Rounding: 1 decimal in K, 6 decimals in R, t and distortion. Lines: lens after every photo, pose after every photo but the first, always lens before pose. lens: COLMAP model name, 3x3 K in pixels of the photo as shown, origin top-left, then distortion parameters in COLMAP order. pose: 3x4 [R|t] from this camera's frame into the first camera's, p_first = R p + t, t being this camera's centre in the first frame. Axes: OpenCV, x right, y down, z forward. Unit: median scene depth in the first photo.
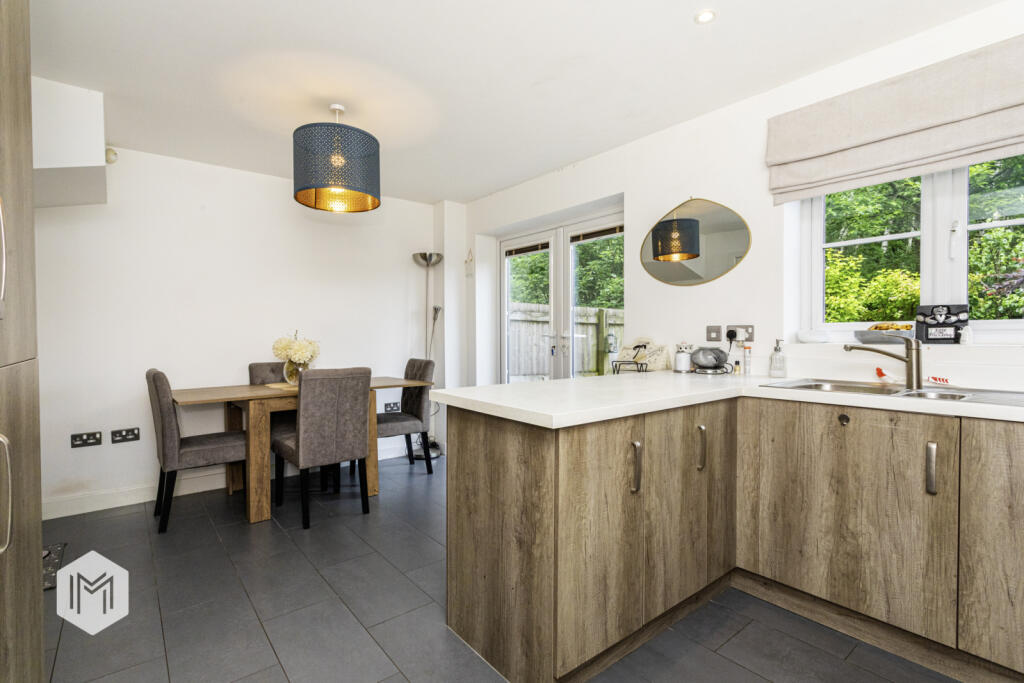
lens RADIAL K [[482.8, 0, 512.0], [0, 482.8, 341.5], [0, 0, 1]] dist [-0.001497, -0.000113]
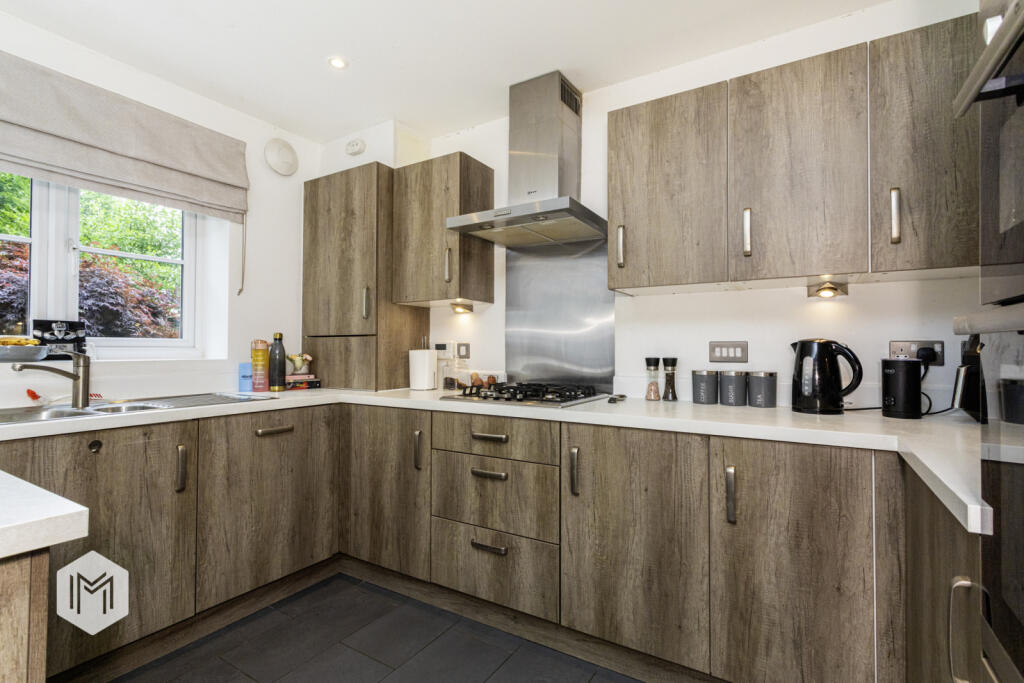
lens RADIAL K [[482.8, 0, 512.0], [0, 482.8, 341.5], [0, 0, 1]] dist [-0.001497, -0.000113]
pose [[-0.329656, 0.017445, 0.943940, -0.408876], [0.013510, 0.999814, -0.013760, -0.009182], [-0.944005, 0.008216, -0.329830, 0.558253]]
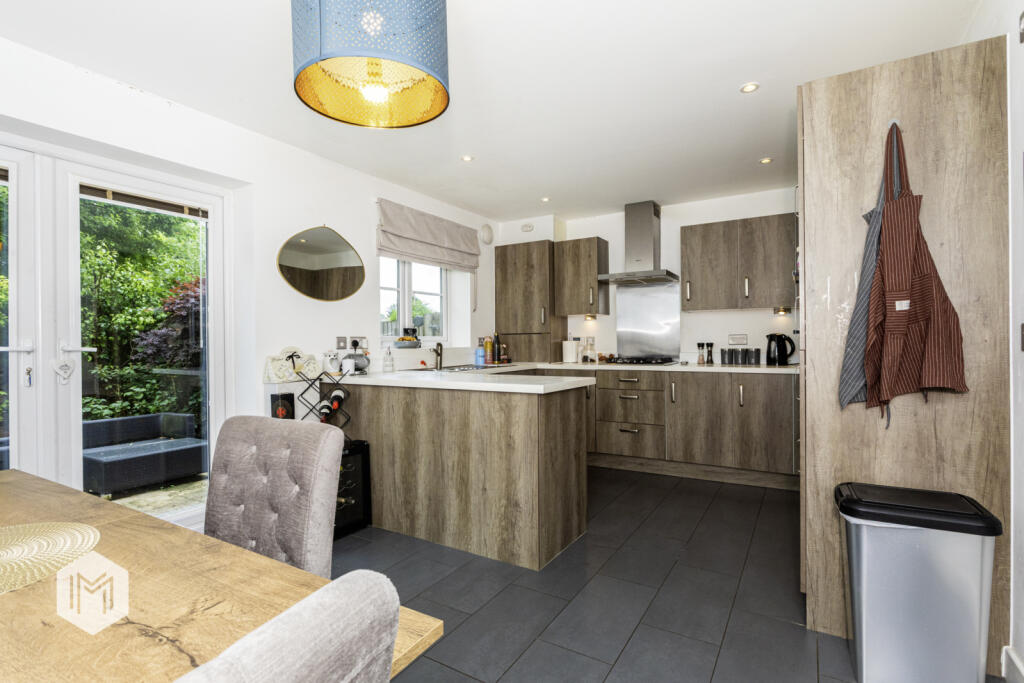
lens RADIAL K [[489.5, 0, 512.0], [0, 489.5, 341.5], [0, 0, 1]] dist [-0.016029, 0.001153]
pose [[-0.337720, 0.006282, 0.941226, -1.395828], [0.026014, 0.999658, 0.002662, -0.019899], [-0.940887, 0.025384, -0.337768, 1.567768]]
